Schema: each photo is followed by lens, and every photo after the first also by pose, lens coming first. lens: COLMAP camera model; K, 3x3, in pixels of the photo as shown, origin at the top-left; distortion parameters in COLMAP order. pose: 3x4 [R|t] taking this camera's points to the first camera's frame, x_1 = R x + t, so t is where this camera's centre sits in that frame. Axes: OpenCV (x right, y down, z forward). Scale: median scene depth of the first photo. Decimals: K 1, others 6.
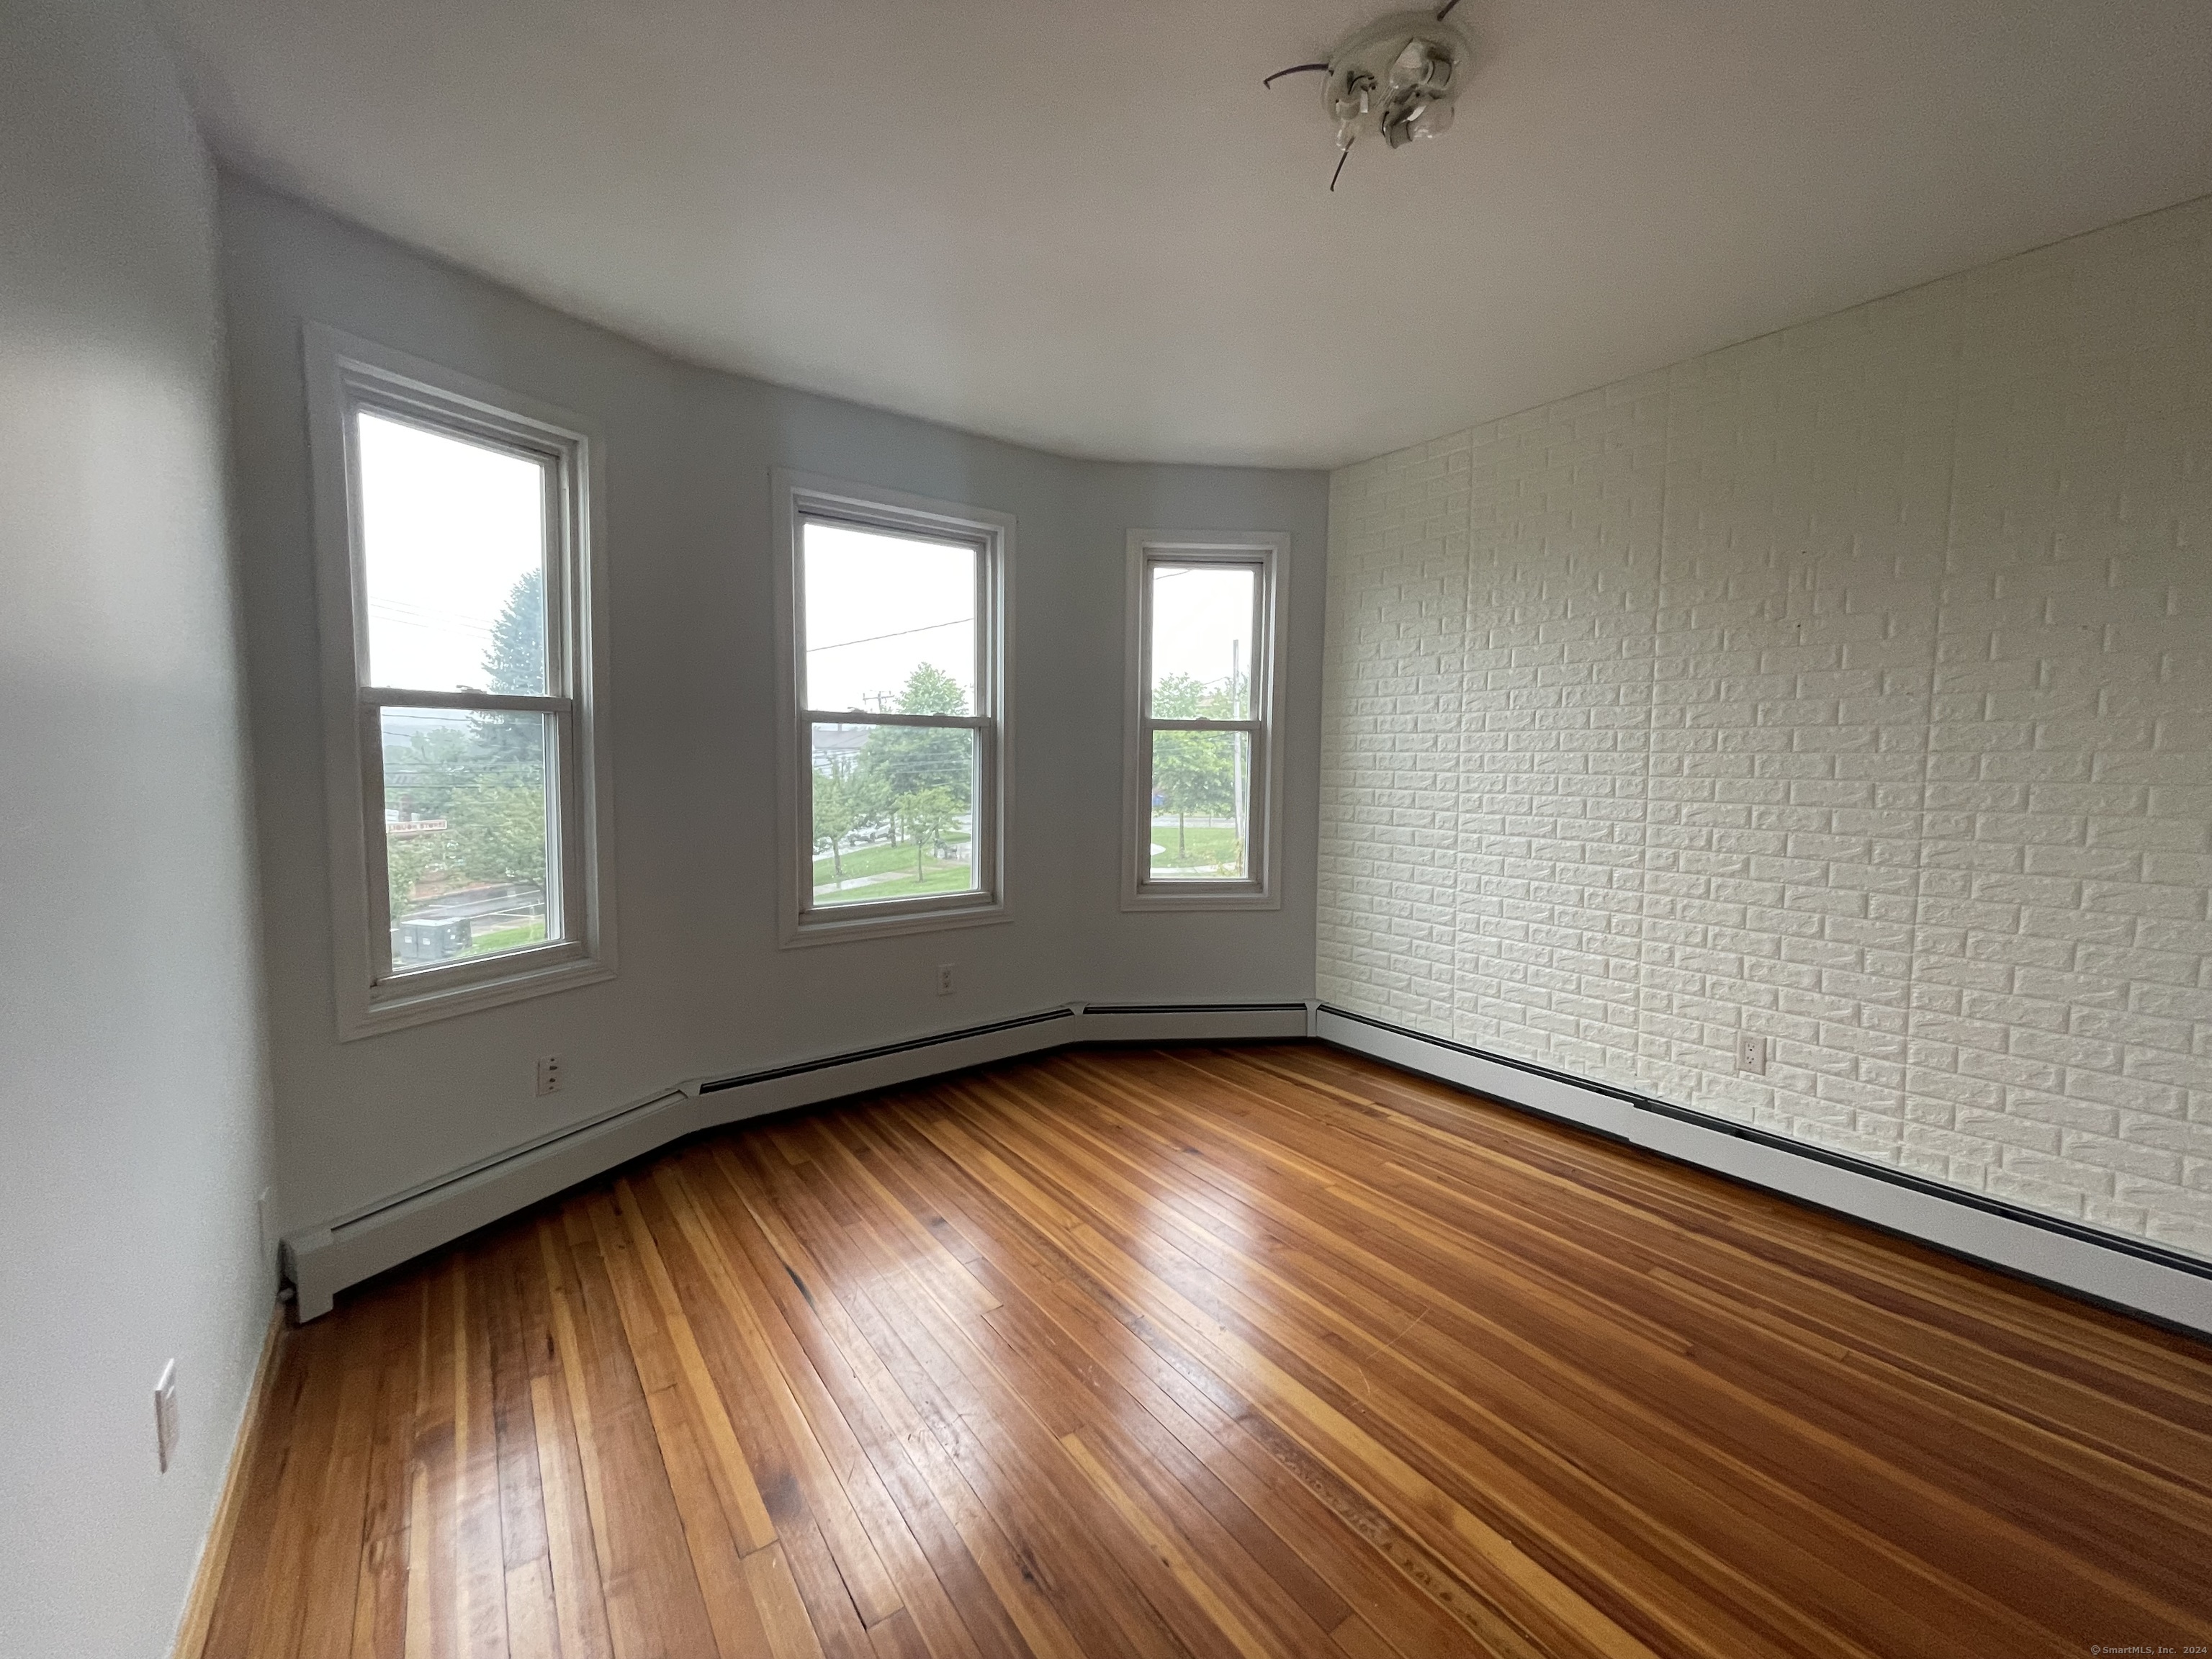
lens RADIAL K [[892.4, 0, 1100.5], [0, 892.4, 815.5], [0, 0, 1]] dist [-0.001239, -0.000498]
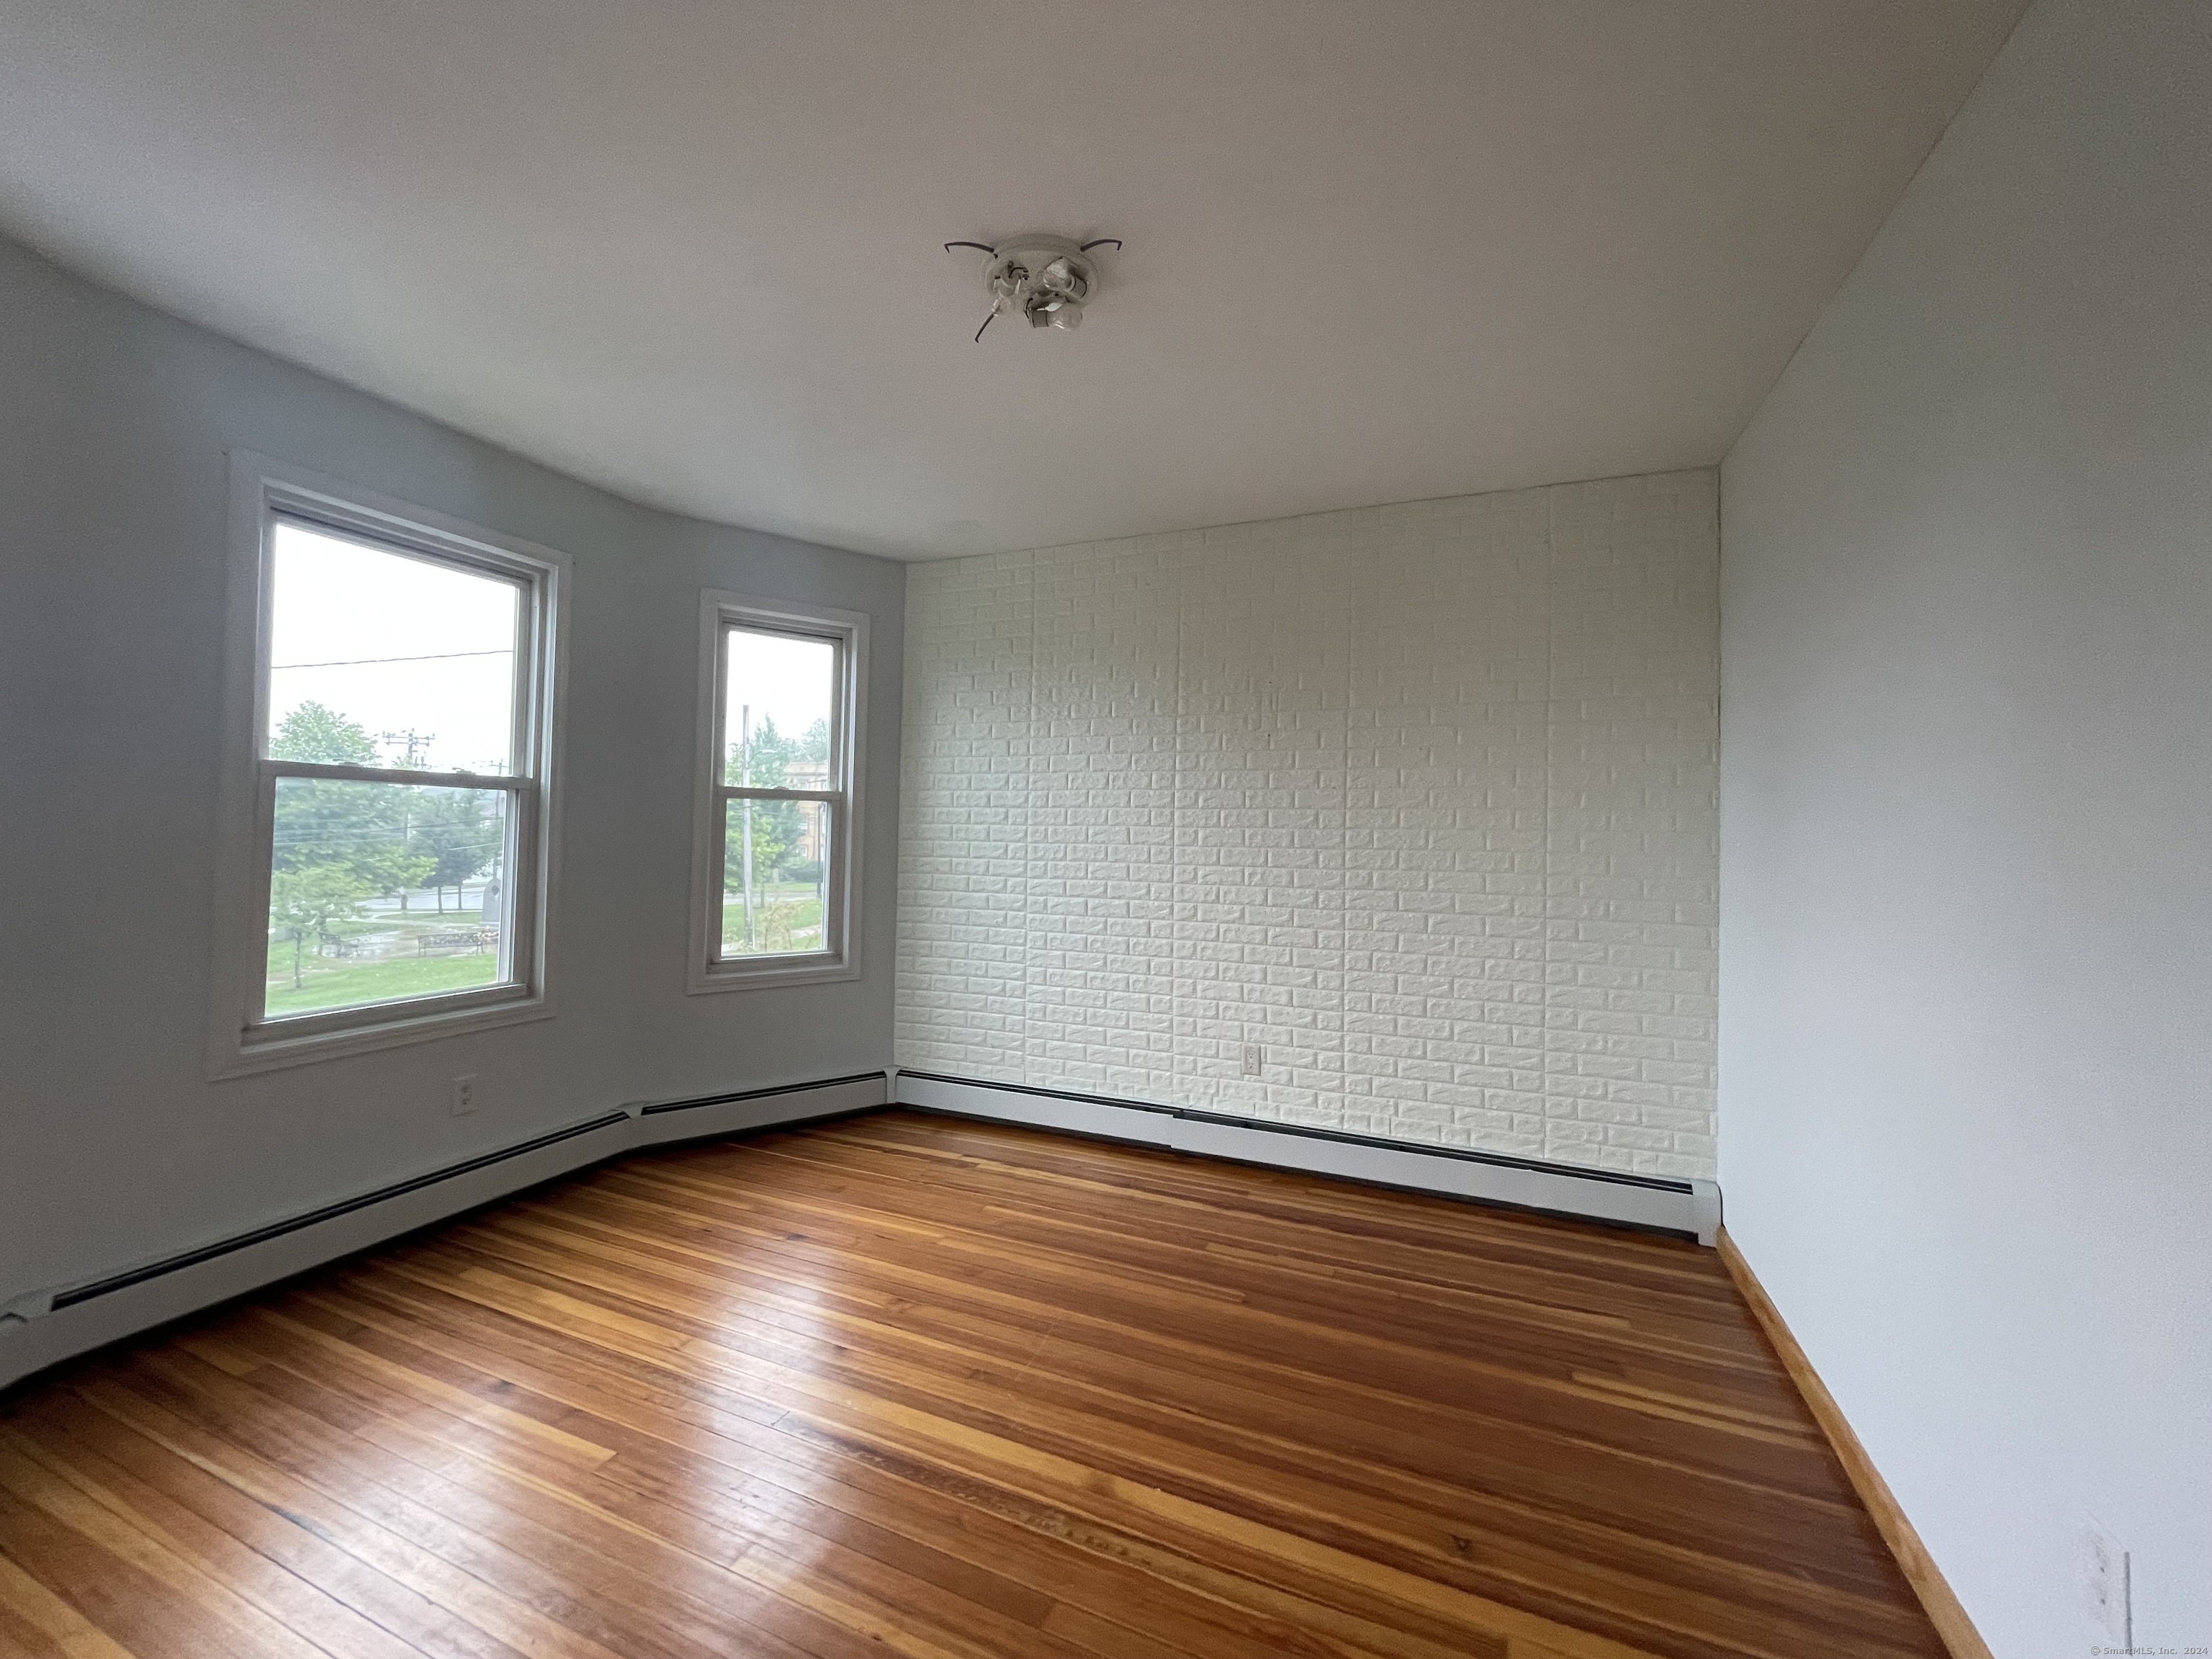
lens RADIAL K [[892.4, 0, 1100.5], [0, 892.4, 815.5], [0, 0, 1]] dist [-0.001239, -0.000498]
pose [[0.859604, 0.017101, 0.510675, -0.107485], [0.024338, 0.996935, -0.074352, 0.003980], [-0.510381, 0.076342, 0.856553, -0.020232]]
